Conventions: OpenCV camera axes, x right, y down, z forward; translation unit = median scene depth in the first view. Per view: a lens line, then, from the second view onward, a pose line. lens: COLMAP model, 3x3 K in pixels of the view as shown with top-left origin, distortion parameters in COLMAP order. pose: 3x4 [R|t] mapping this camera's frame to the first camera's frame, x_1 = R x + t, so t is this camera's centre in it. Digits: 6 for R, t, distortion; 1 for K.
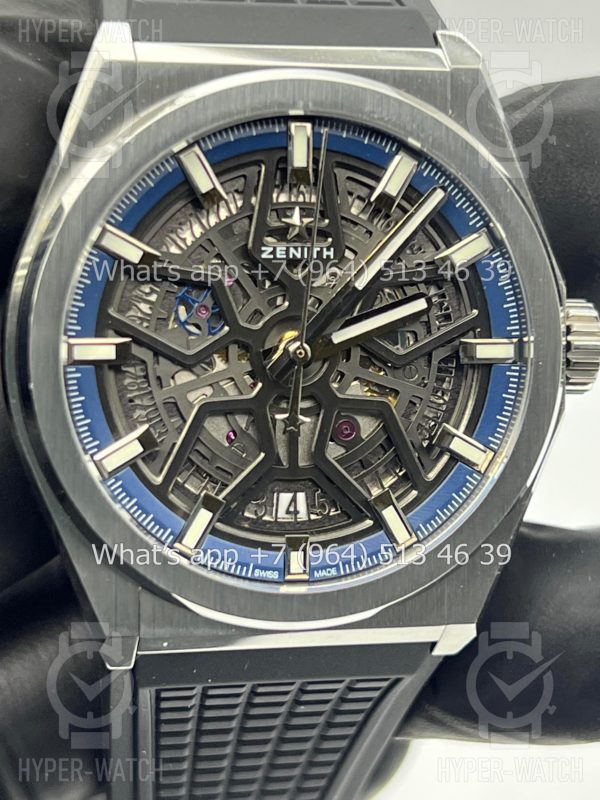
lens RADIAL K [[1879.9, 0, 281.9], [0, 1879.9, 390.7], [0, 0, 1]] dist [0.274192, 0.000000]
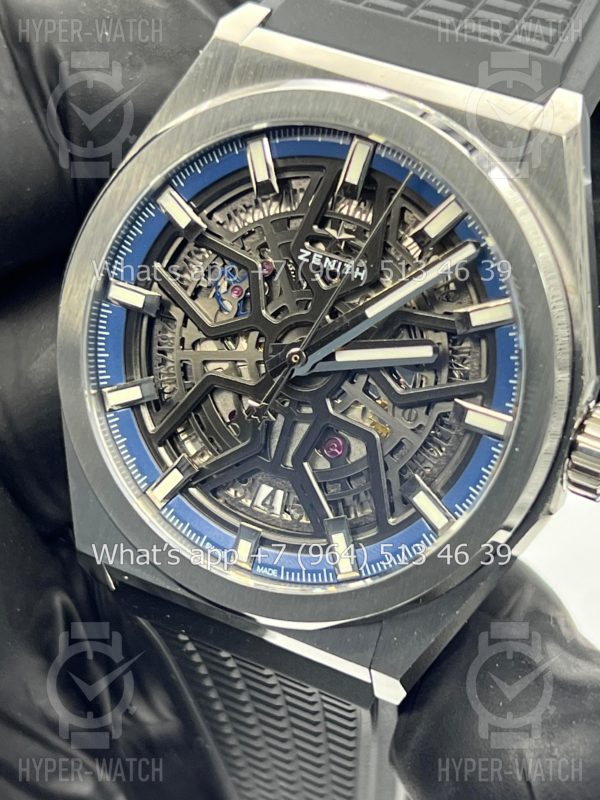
lens RADIAL K [[1879.9, 0, 296.4], [0, 1879.9, 397.3], [0, 0, 1]] dist [0.274192, 0.000000]
pose [[0.800487, 0.318878, -0.507481, 0.528697], [-0.306664, 0.945402, 0.110325, -0.111223], [0.514954, 0.067313, 0.854571, 0.127961]]
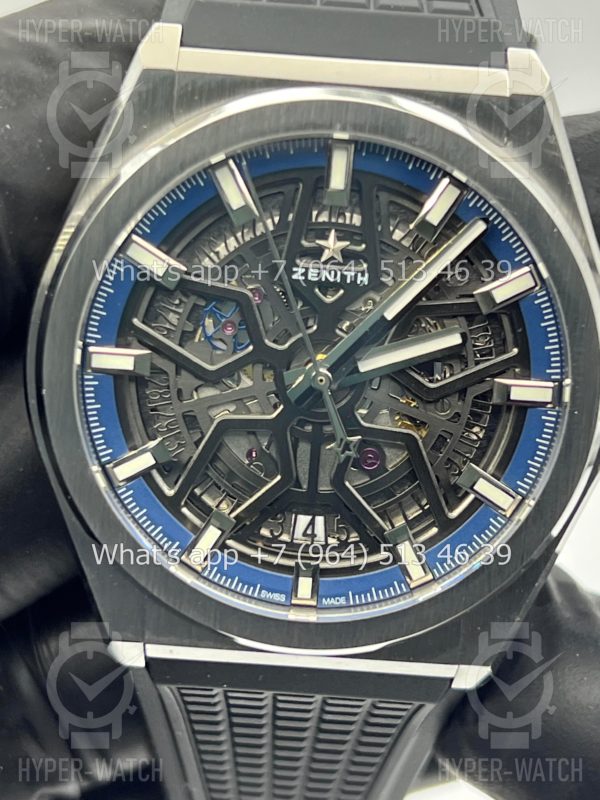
lens RADIAL K [[1879.9, 0, 299.3], [0, 1879.9, 401.4], [0, 0, 1]] dist [0.274192, 0.000000]
pose [[0.976868, 0.101929, -0.187990, 0.181189], [-0.084127, 0.991386, 0.100378, -0.104899], [0.196602, -0.082241, 0.977028, 0.042436]]
